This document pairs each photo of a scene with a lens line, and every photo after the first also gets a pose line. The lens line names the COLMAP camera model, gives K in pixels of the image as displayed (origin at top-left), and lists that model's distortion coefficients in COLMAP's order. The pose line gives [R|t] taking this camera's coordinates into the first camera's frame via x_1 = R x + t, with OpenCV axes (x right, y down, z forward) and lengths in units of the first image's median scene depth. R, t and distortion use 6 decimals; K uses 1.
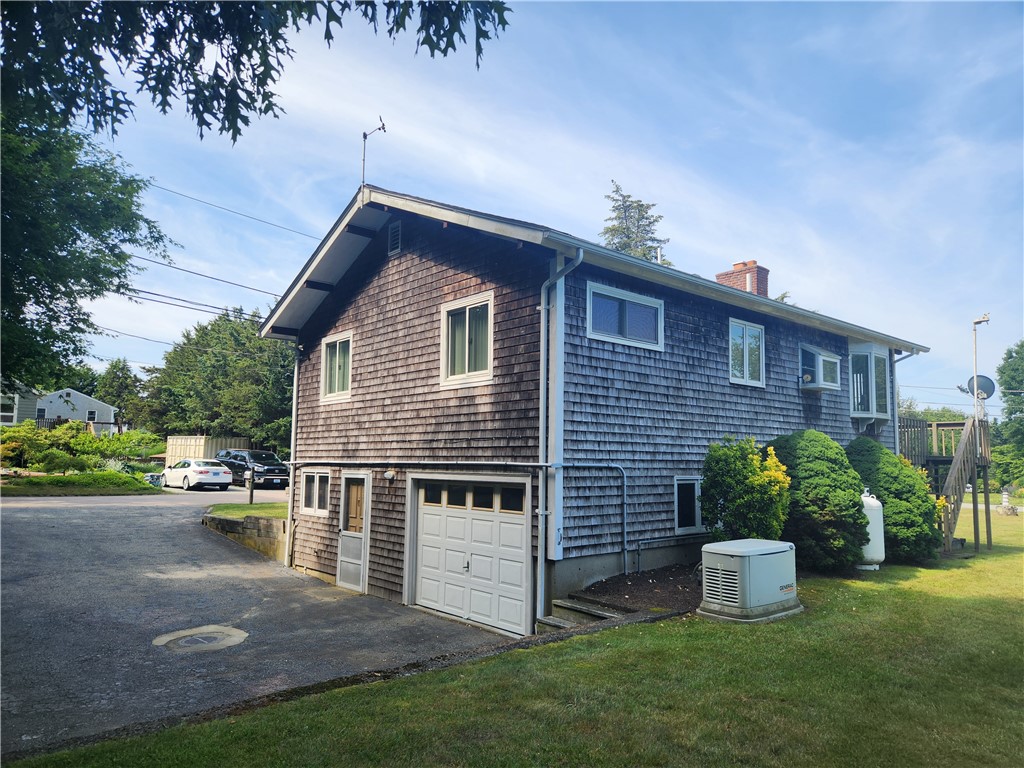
lens RADIAL K [[696.6, 0, 542.1], [0, 696.6, 387.5], [0, 0, 1]] dist [0.054122, -0.012143]
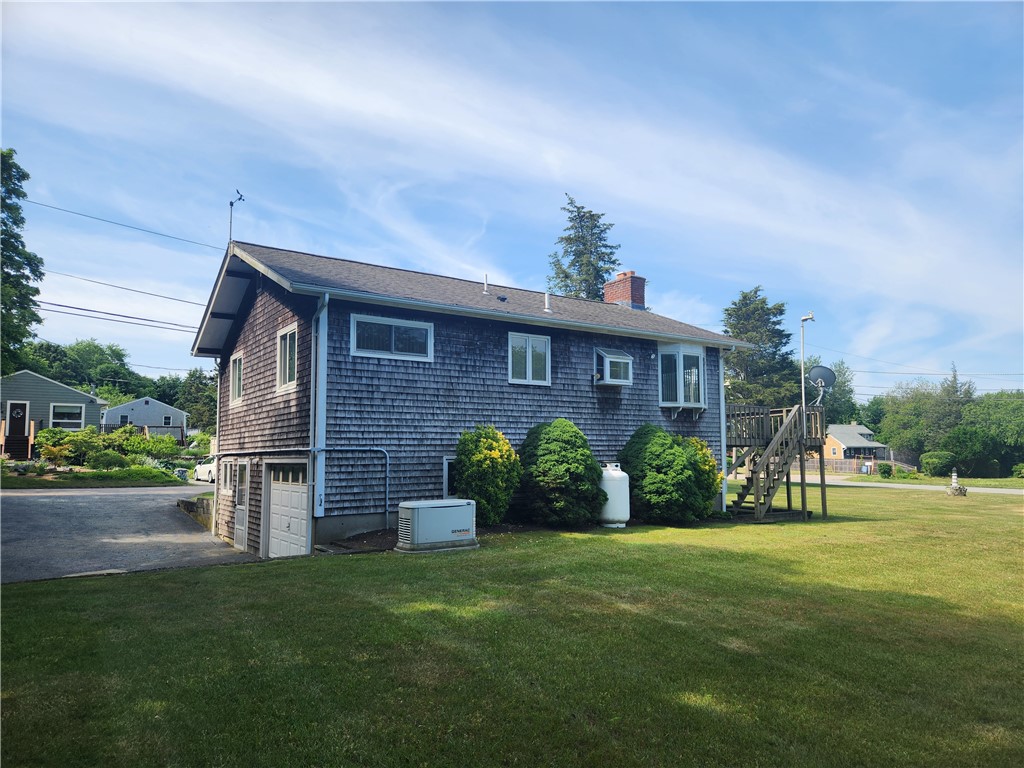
lens RADIAL K [[696.6, 0, 547.7], [0, 696.6, 386.3], [0, 0, 1]] dist [0.054122, -0.012143]
pose [[0.993266, -0.029908, -0.111925, 0.494368], [0.030493, 0.999529, 0.003524, -0.003646], [0.111767, -0.006913, 0.993710, -0.261346]]
